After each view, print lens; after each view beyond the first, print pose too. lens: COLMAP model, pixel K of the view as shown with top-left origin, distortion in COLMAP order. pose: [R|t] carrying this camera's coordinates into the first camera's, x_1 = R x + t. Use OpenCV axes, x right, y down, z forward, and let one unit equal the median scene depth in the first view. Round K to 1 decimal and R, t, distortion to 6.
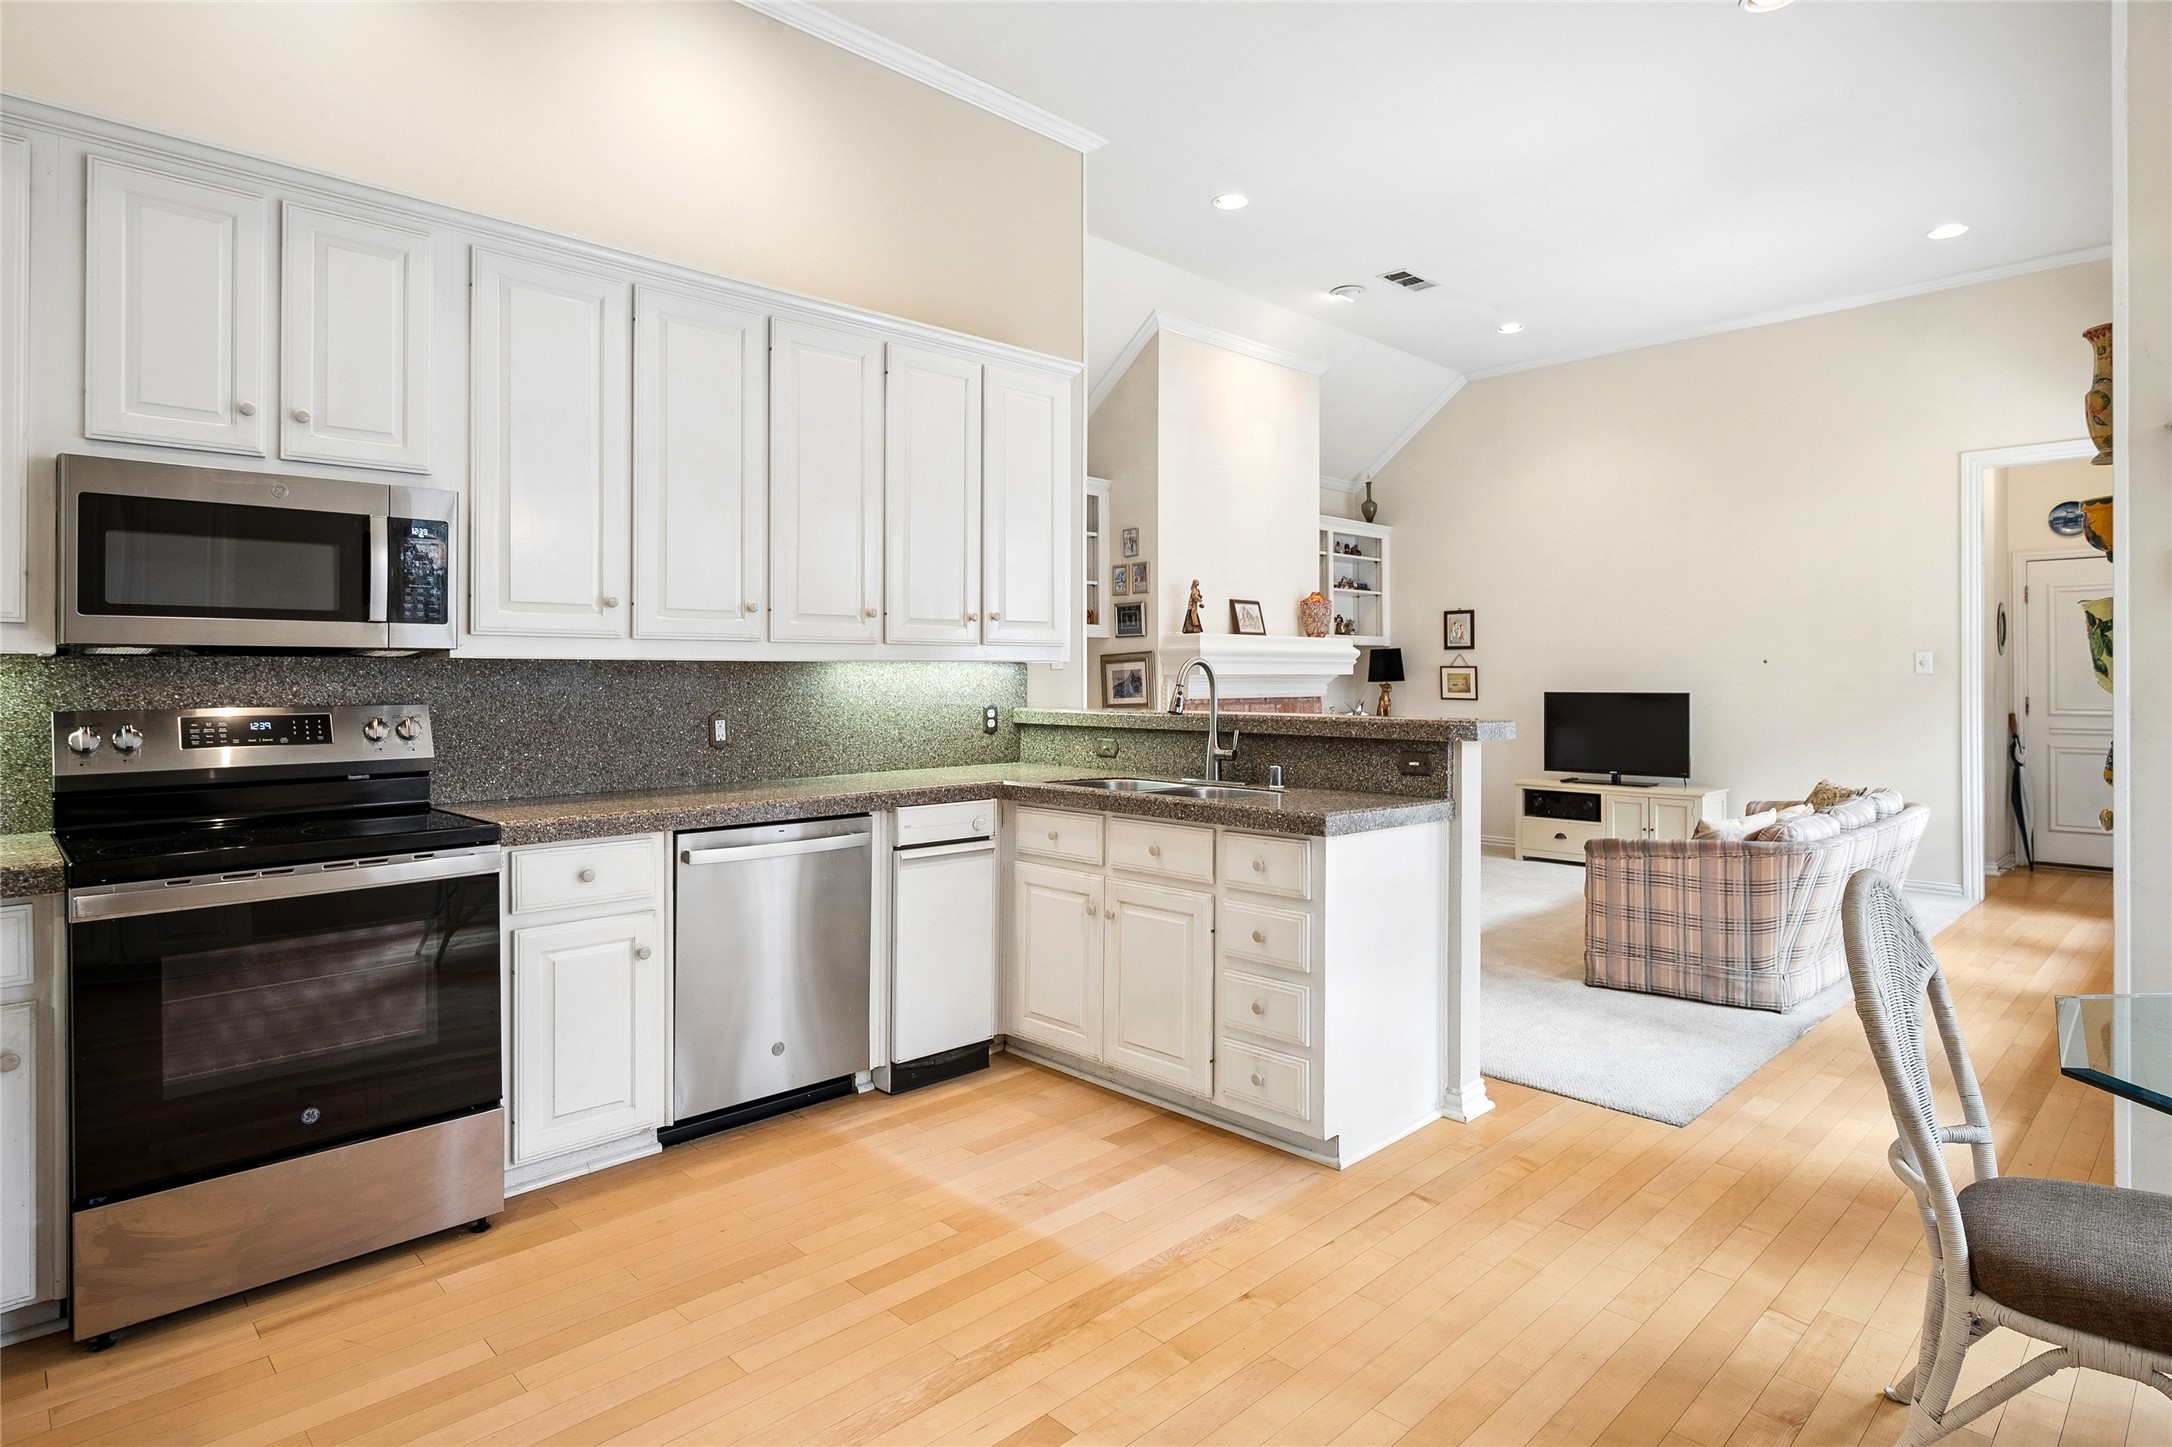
lens RADIAL K [[1157.3, 0, 1068.4], [0, 1157.3, 672.0], [0, 0, 1]] dist [-0.000628, -0.000668]
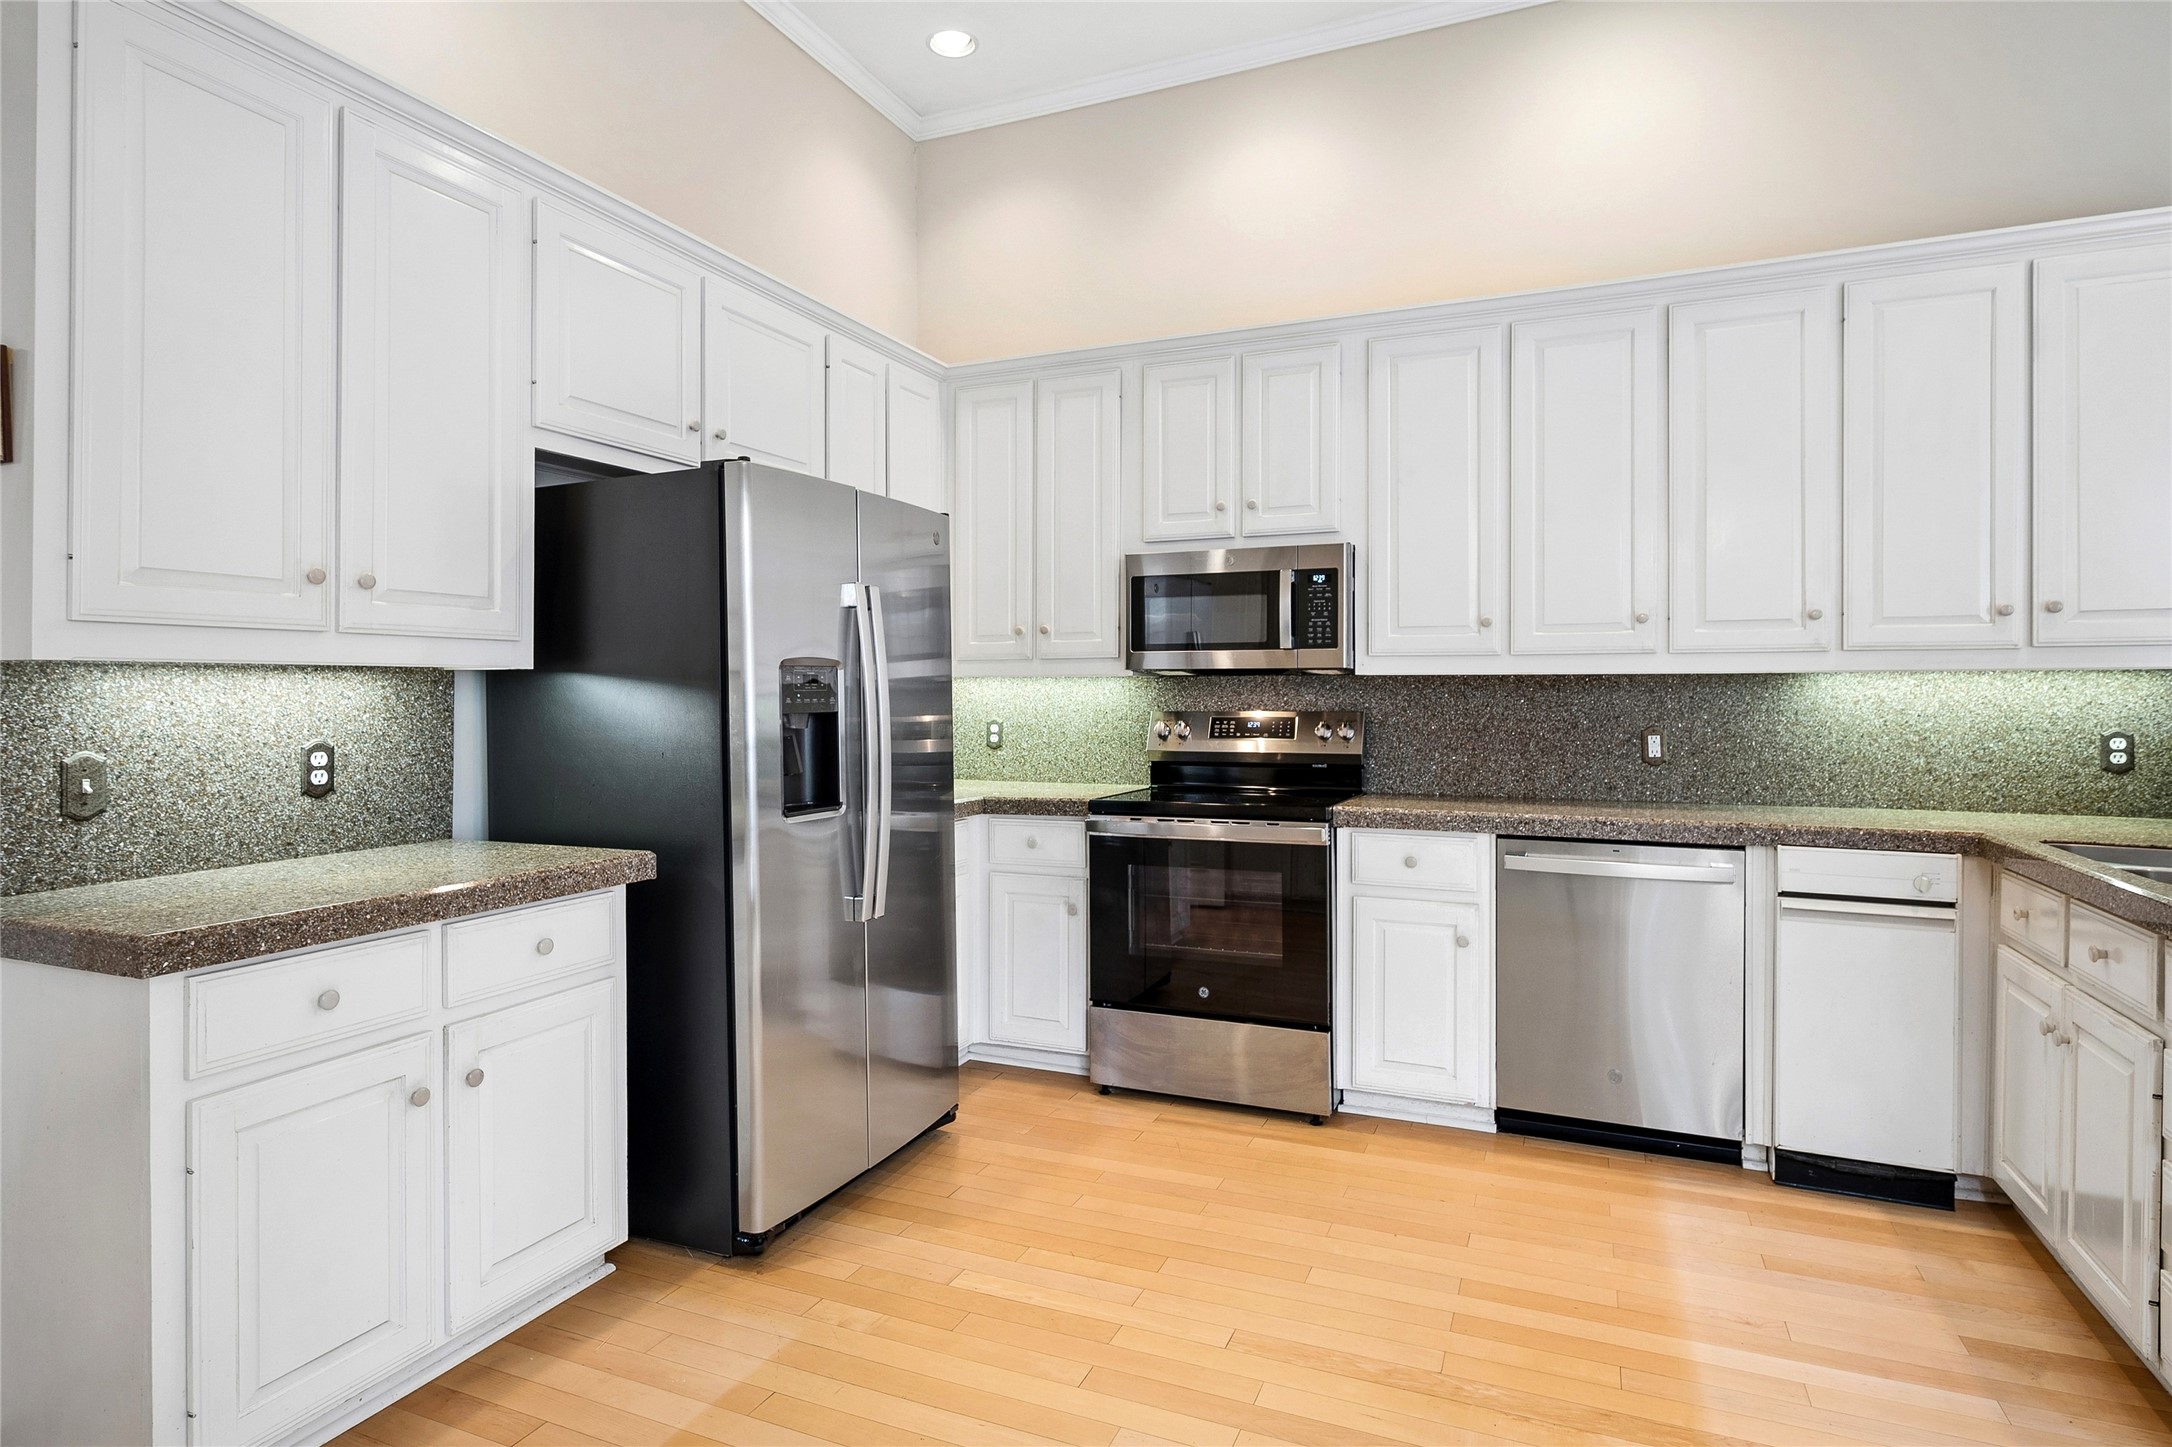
lens RADIAL K [[1167.3, 0, 1081.4], [0, 1167.3, 687.8], [0, 0, 1]] dist [-0.003631, -0.000201]
pose [[0.387949, -0.001704, -0.921679, 0.319148], [0.002025, 0.999997, -0.000997, 0.001557], [0.921679, -0.001480, 0.387951, 0.146511]]
